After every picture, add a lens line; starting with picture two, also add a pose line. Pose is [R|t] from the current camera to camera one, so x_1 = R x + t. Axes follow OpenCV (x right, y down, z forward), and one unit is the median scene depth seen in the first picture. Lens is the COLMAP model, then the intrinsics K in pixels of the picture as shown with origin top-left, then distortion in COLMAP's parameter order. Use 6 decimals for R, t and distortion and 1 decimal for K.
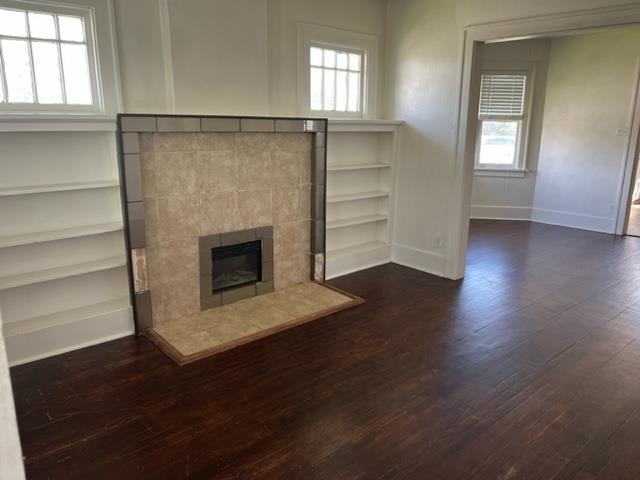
lens RADIAL K [[485.8, 0, 321.5], [0, 485.8, 243.5], [0, 0, 1]] dist [0.098281, -0.139241]
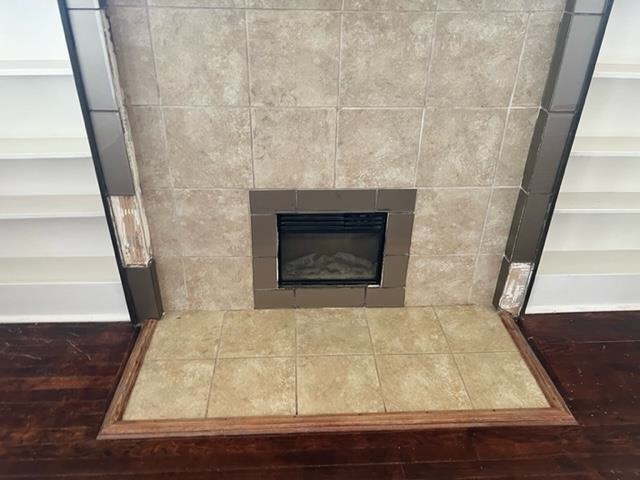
lens RADIAL K [[485.8, 0, 321.5], [0, 485.8, 243.5], [0, 0, 1]] dist [0.098281, -0.139241]
pose [[0.783941, 0.309911, -0.537951, 0.106449], [-0.154828, 0.936711, 0.314008, -0.131904], [0.601219, -0.162874, 0.782309, 0.608967]]
